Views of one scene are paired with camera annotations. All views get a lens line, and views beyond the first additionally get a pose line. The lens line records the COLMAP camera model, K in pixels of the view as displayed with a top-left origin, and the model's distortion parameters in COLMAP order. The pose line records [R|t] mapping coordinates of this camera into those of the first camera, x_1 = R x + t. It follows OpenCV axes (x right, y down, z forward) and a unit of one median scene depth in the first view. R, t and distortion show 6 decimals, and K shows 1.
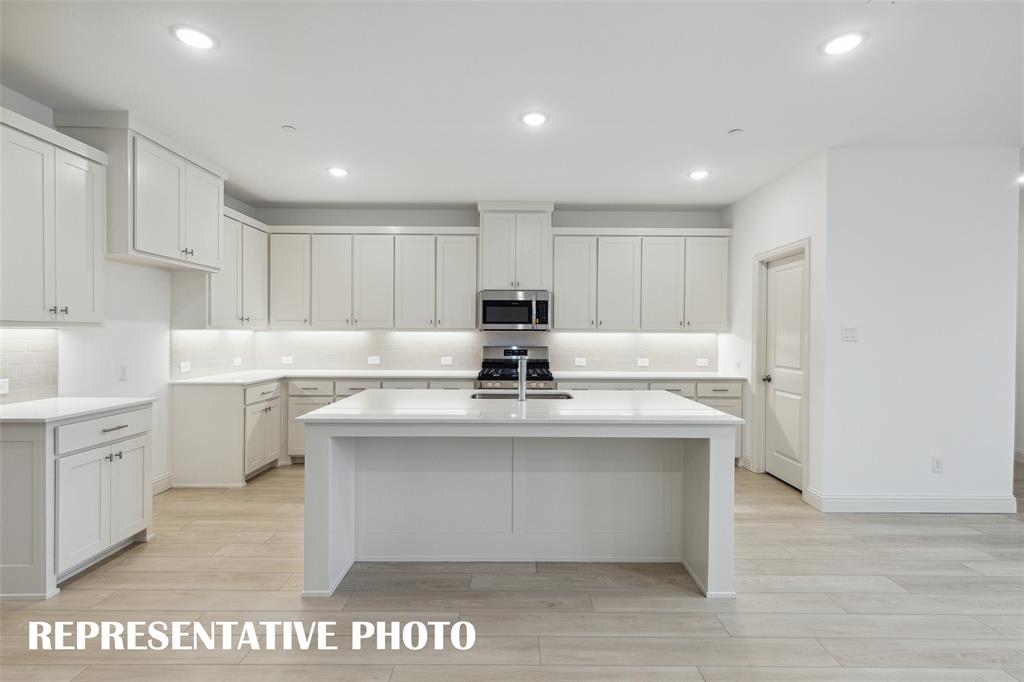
lens RADIAL K [[465.2, 0, 511.5], [0, 465.2, 337.4], [0, 0, 1]] dist [0.007924, -0.001312]
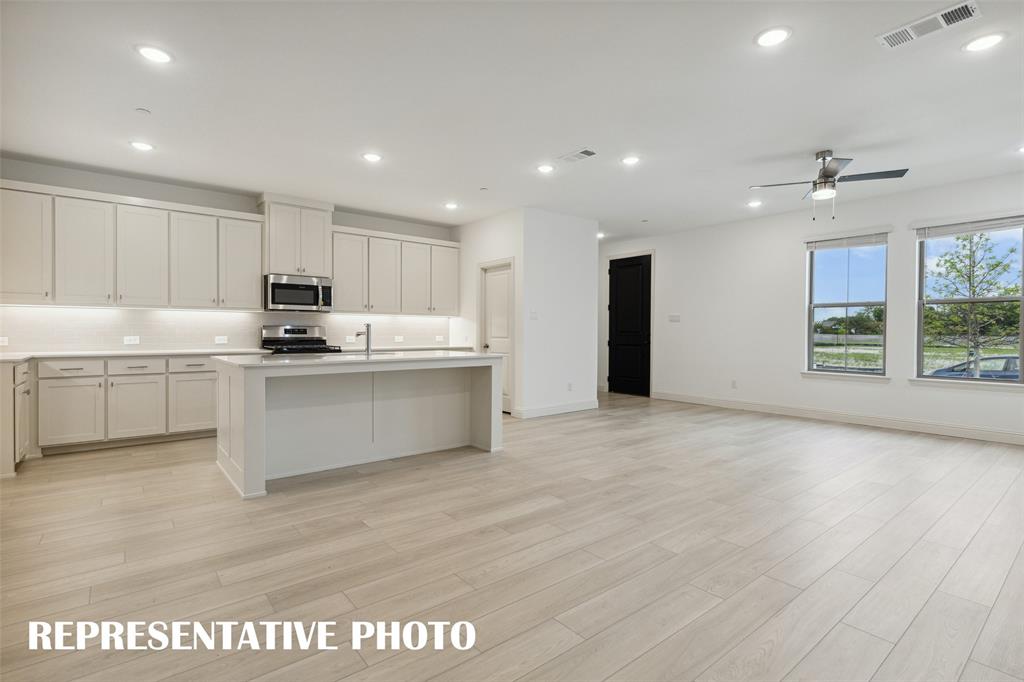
lens RADIAL K [[493.1, 0, 513.7], [0, 493.1, 337.5], [0, 0, 1]] dist [0.002936, 0.000123]
pose [[0.778102, -0.009140, 0.628071, -0.361269], [0.005681, 0.999956, 0.007513, 0.045790], [-0.628112, -0.002278, 0.778119, -0.281211]]
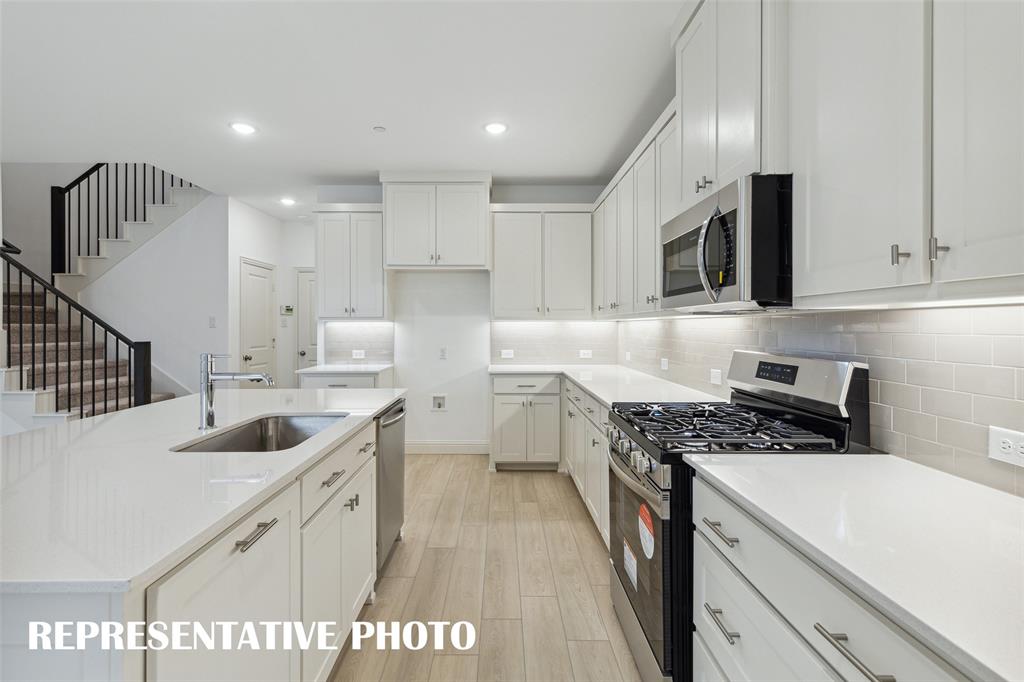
lens RADIAL K [[465.2, 0, 513.7], [0, 465.2, 328.3], [0, 0, 1]] dist [0.007924, -0.001312]
pose [[0.025493, -0.002094, -0.999673, 0.392272], [-0.009137, 0.999956, -0.002327, 0.002757], [0.999633, 0.009194, 0.025472, 0.870620]]
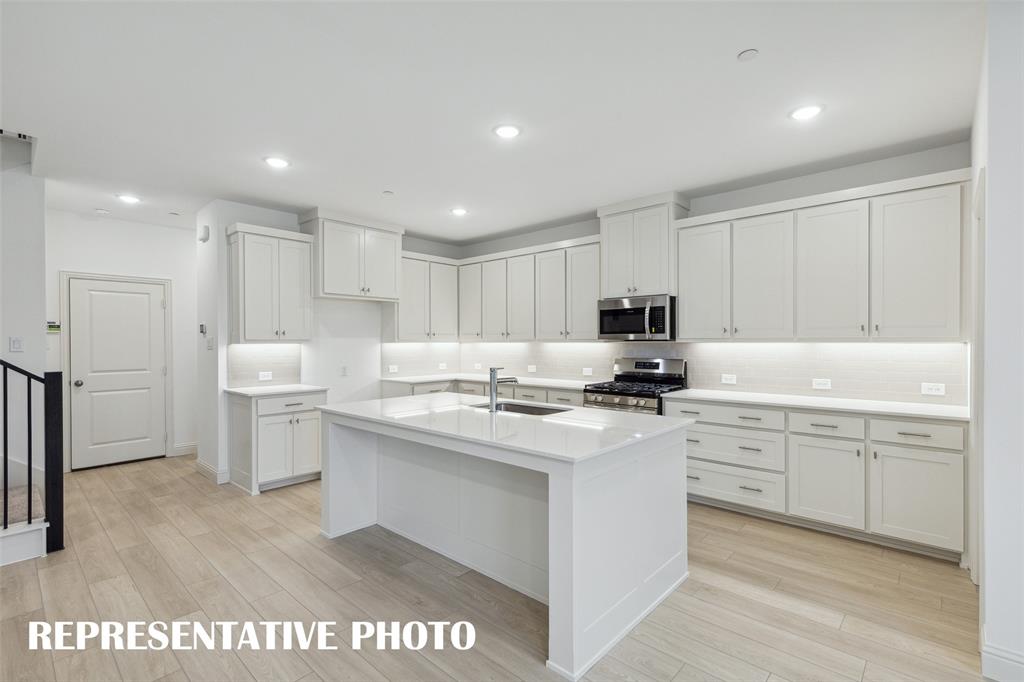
lens RADIAL K [[465.2, 0, 514.6], [0, 465.2, 344.6], [0, 0, 1]] dist [0.007924, -0.001312]
pose [[0.739318, -0.003529, -0.673348, 0.468165], [0.000981, 0.999991, -0.004164, -0.004188], [0.673356, 0.002418, 0.739314, 0.176252]]
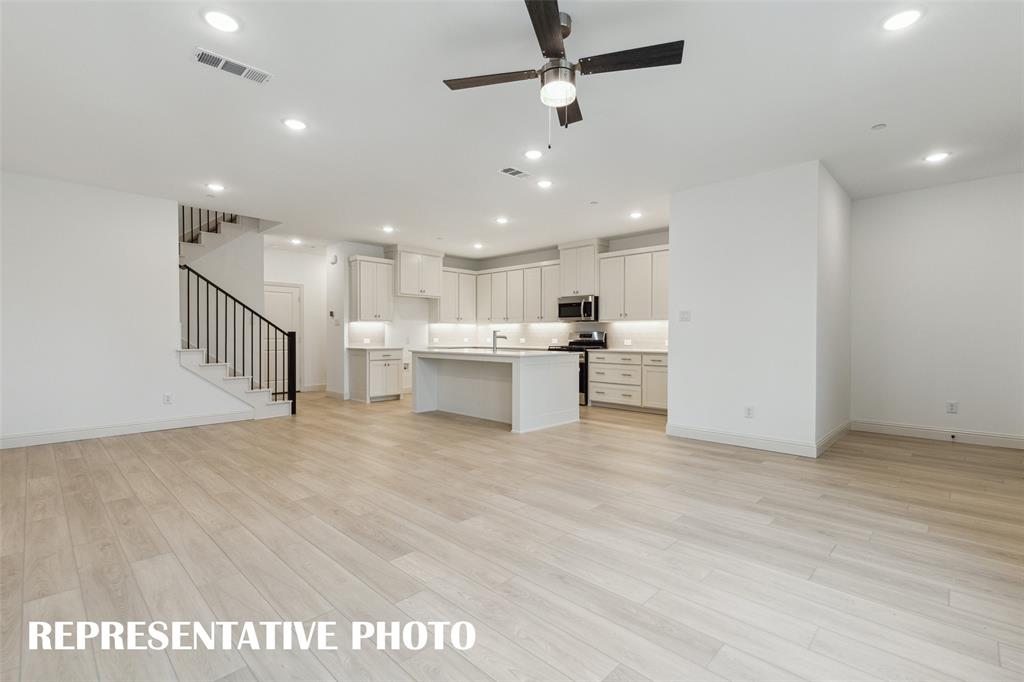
lens RADIAL K [[465.2, 0, 511.5], [0, 465.2, 339.3], [0, 0, 1]] dist [0.007924, -0.001312]
pose [[0.715047, 0.003177, -0.699069, 1.009866], [-0.004498, 0.999990, -0.000056, 0.050504], [0.699062, 0.003184, 0.715054, -0.317144]]
